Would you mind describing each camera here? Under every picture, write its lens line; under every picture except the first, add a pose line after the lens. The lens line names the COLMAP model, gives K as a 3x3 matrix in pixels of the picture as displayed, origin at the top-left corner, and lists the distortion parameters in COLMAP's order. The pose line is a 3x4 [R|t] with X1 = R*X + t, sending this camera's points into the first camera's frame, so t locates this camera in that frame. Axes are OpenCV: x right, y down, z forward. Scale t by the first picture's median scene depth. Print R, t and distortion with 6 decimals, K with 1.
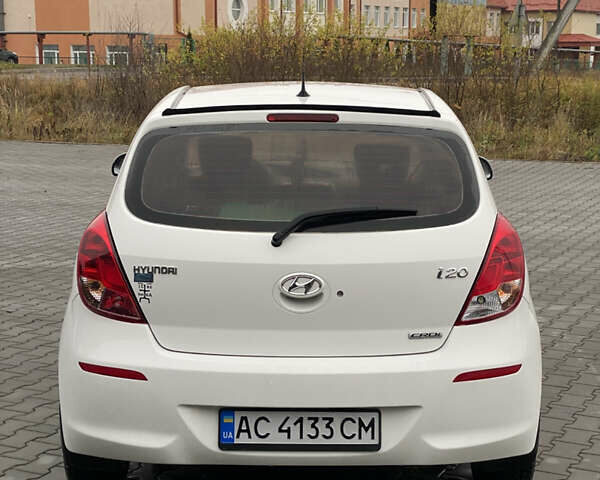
lens RADIAL K [[1219.8, 0, 300.8], [0, 1219.8, 239.5], [0, 0, 1]] dist [0.145016, 0.000000]
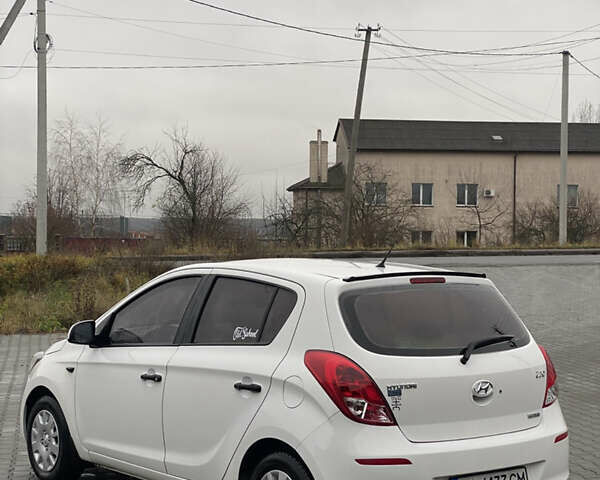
lens RADIAL K [[1219.8, 0, 303.1], [0, 1219.8, 242.8], [0, 0, 1]] dist [0.145016, 0.000000]
pose [[0.785473, -0.007027, 0.618856, -1.104309], [0.098571, 0.988592, -0.113884, 0.010126], [-0.610995, 0.150454, 0.777205, -0.075493]]
